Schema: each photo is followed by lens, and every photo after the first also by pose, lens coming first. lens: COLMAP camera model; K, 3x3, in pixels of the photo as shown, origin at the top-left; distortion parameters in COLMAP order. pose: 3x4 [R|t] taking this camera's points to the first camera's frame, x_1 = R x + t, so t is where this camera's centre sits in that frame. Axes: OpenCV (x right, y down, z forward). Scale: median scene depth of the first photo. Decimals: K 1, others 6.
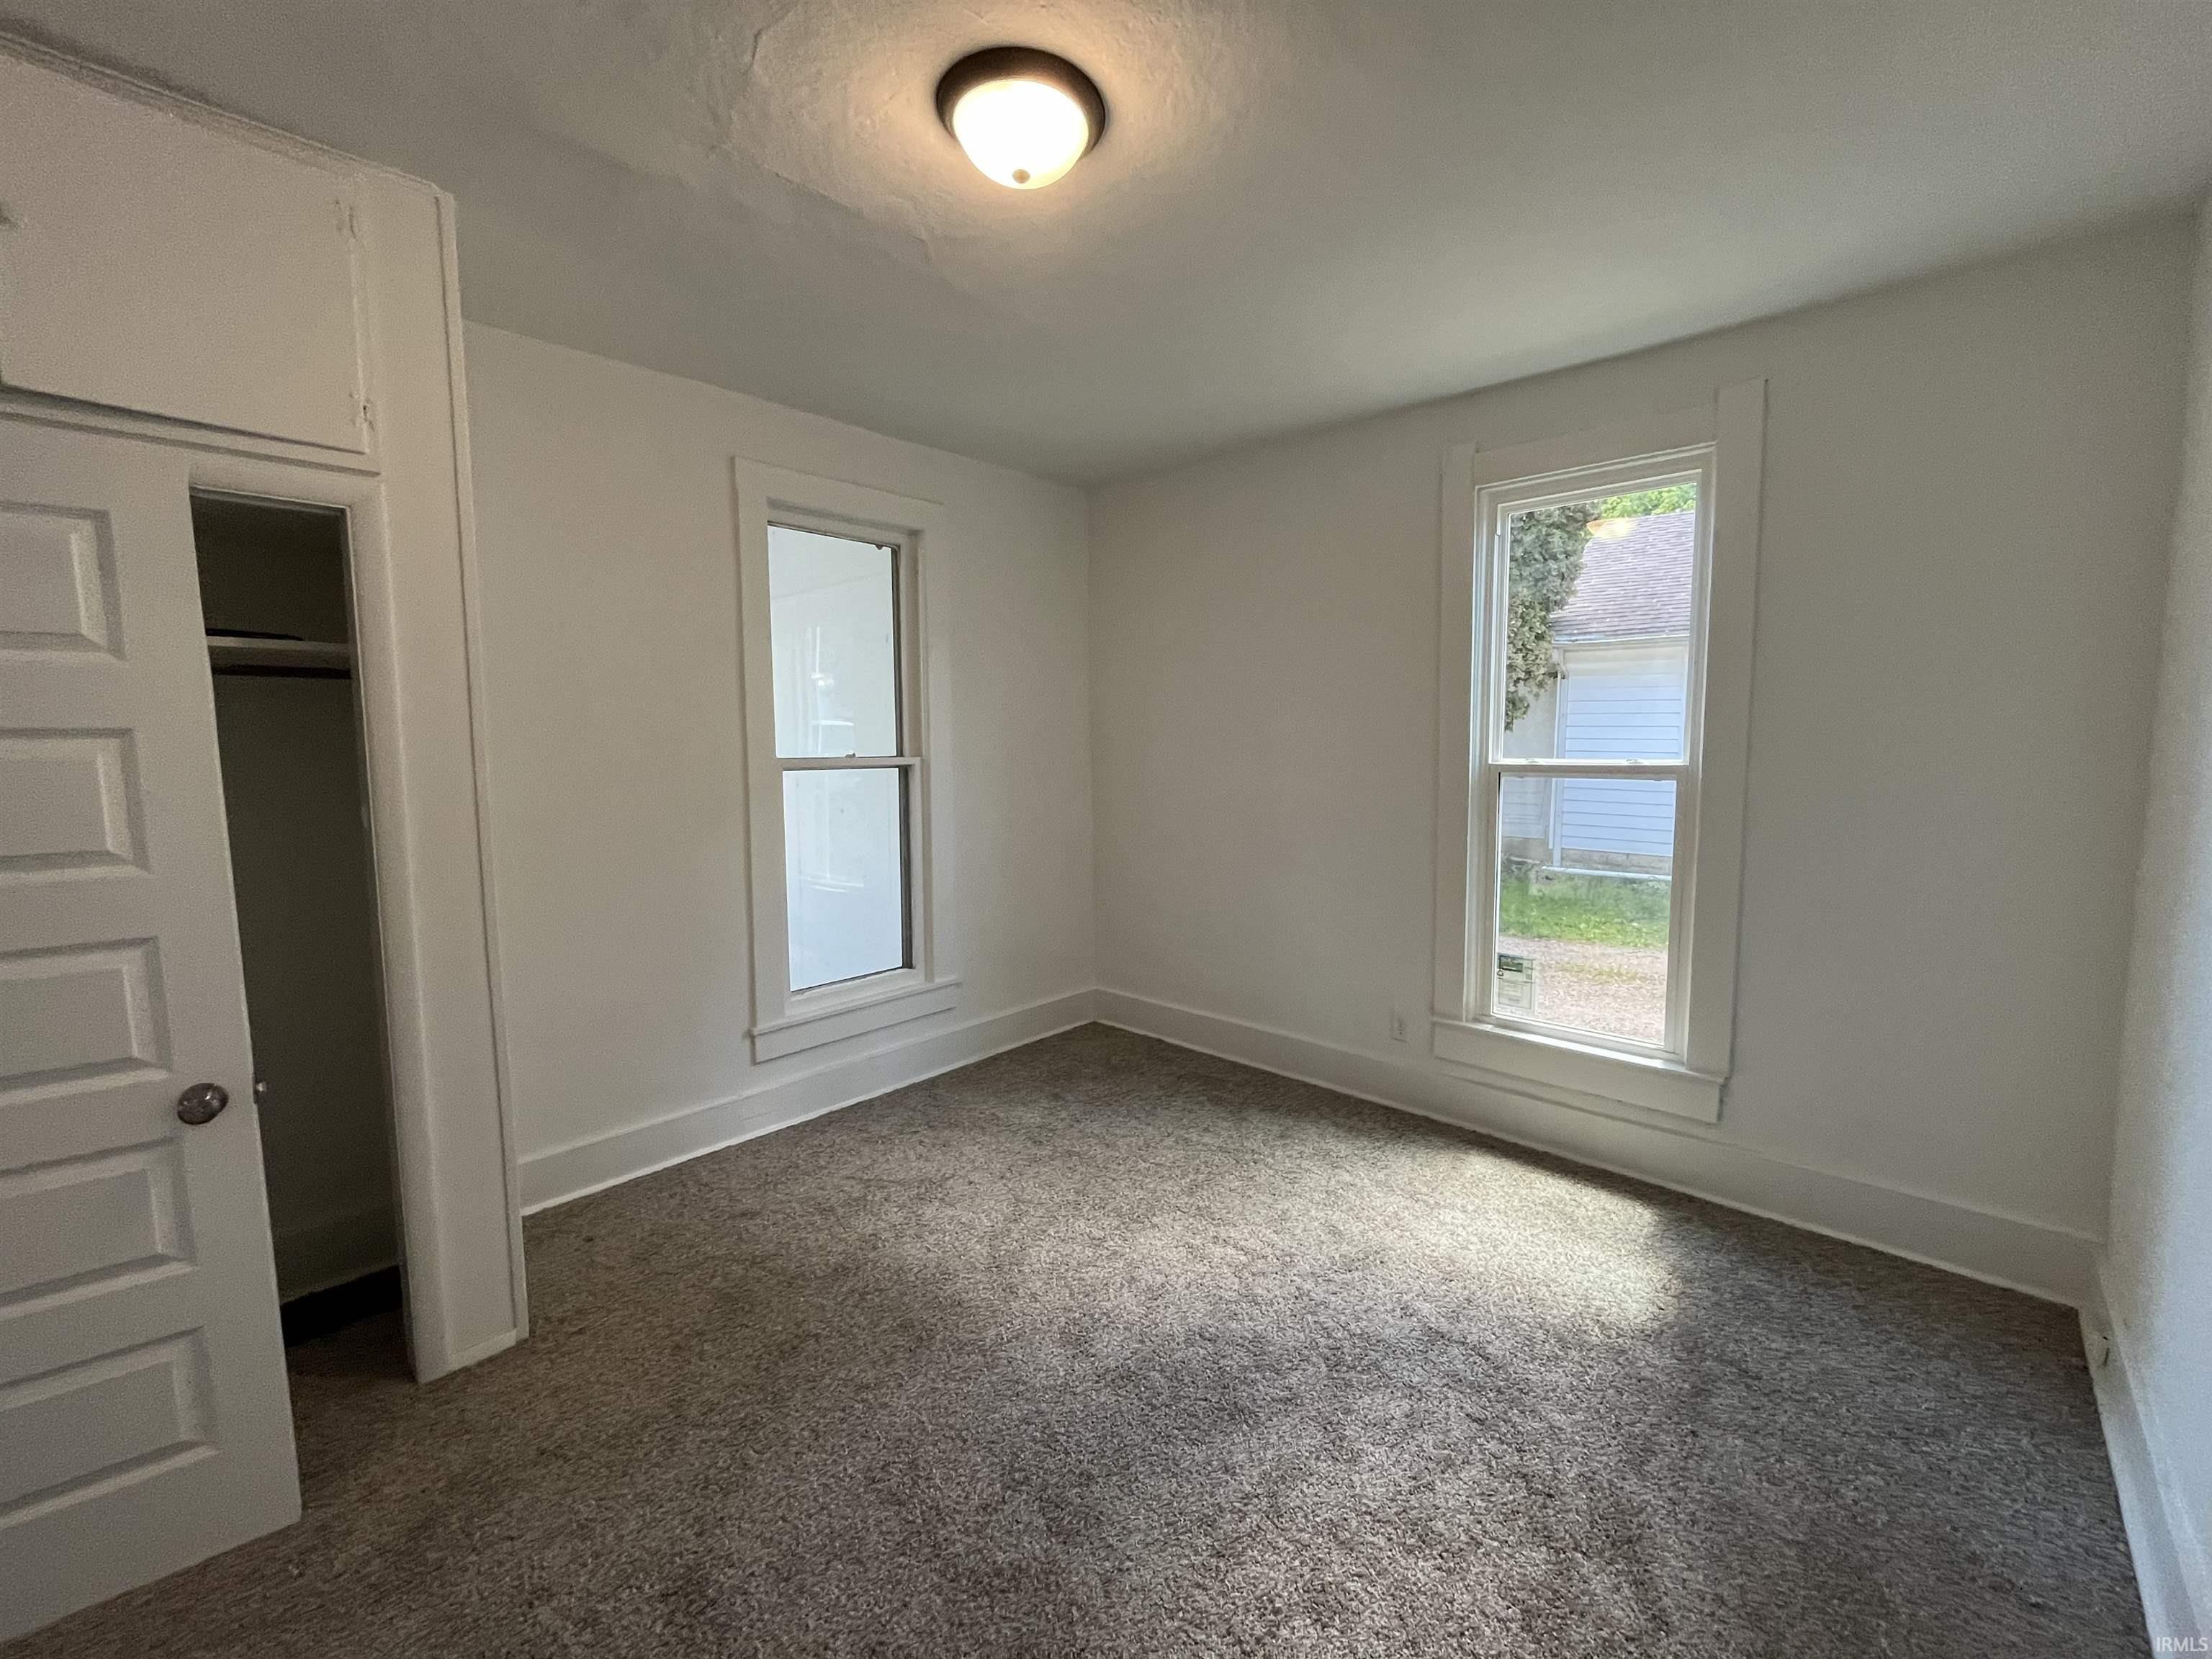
lens RADIAL K [[893.8, 0, 1106.0], [0, 893.8, 829.5], [0, 0, 1]] dist [-0.001929, -0.000096]
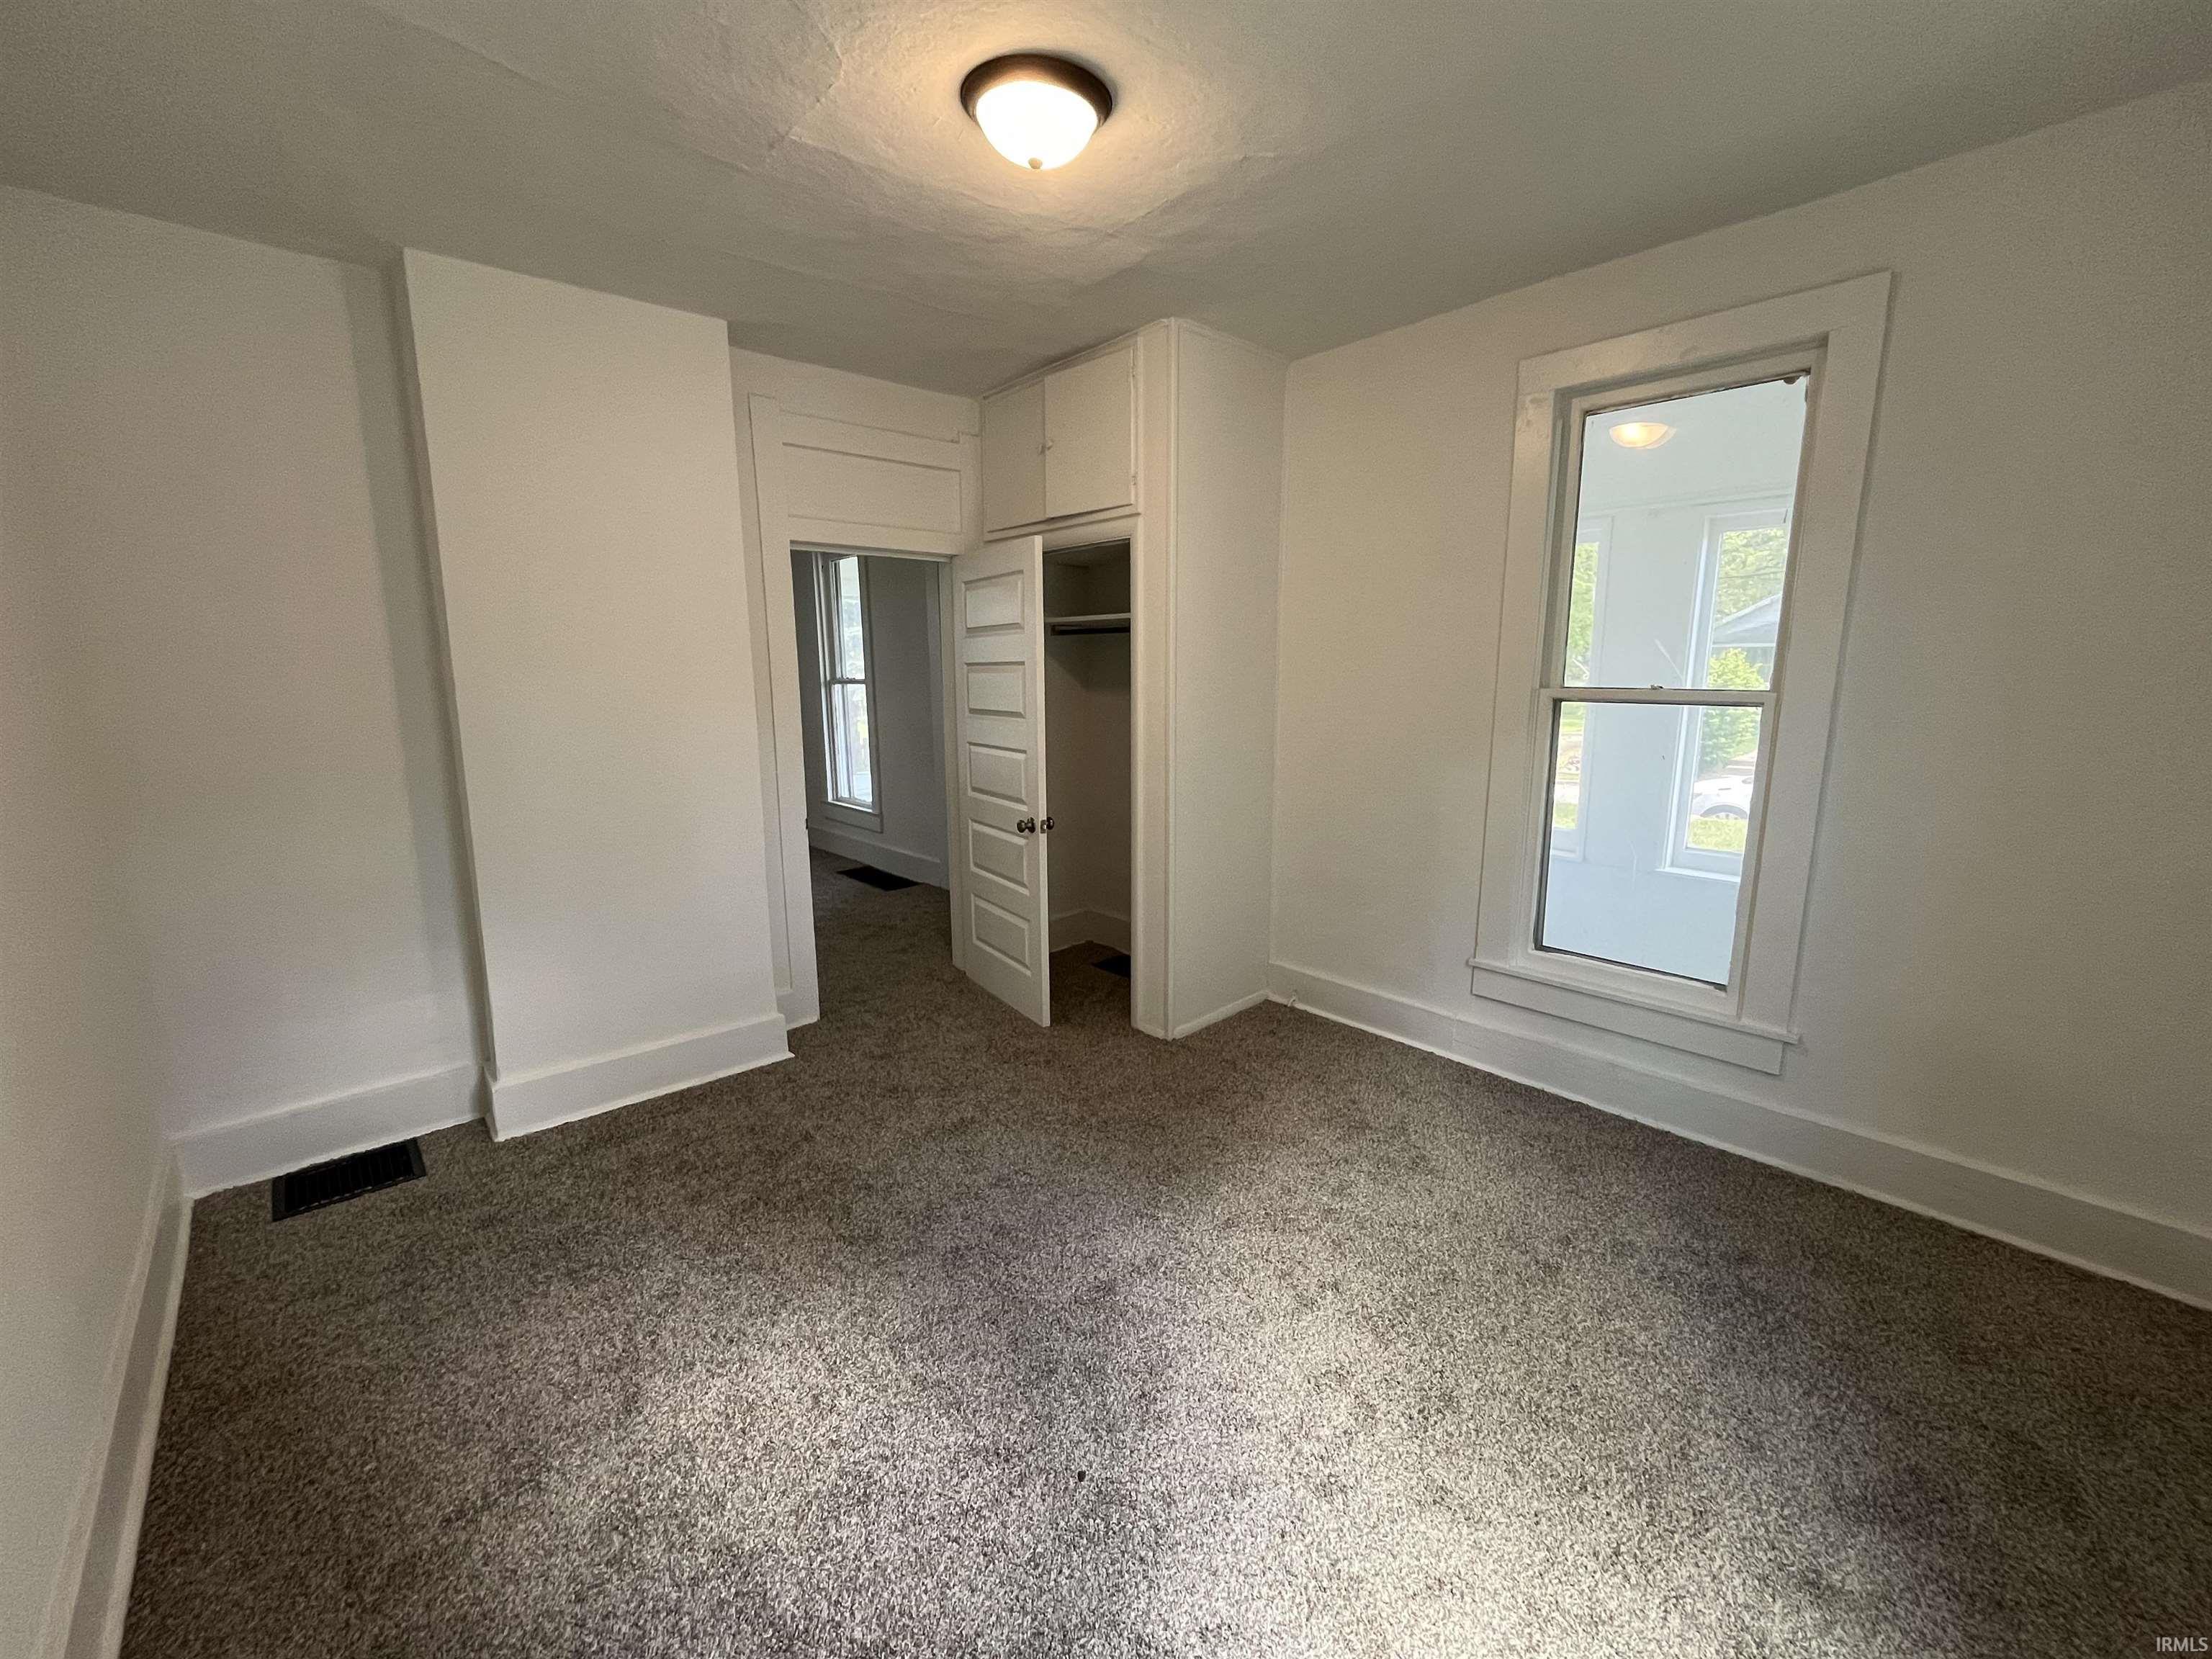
lens RADIAL K [[893.8, 0, 1106.0], [0, 893.8, 829.5], [0, 0, 1]] dist [-0.001929, -0.000096]
pose [[-0.085474, 0.187683, -0.978504, 0.629176], [-0.095448, 0.976038, 0.195547, -0.078959], [0.991758, 0.110111, -0.065512, 0.685271]]
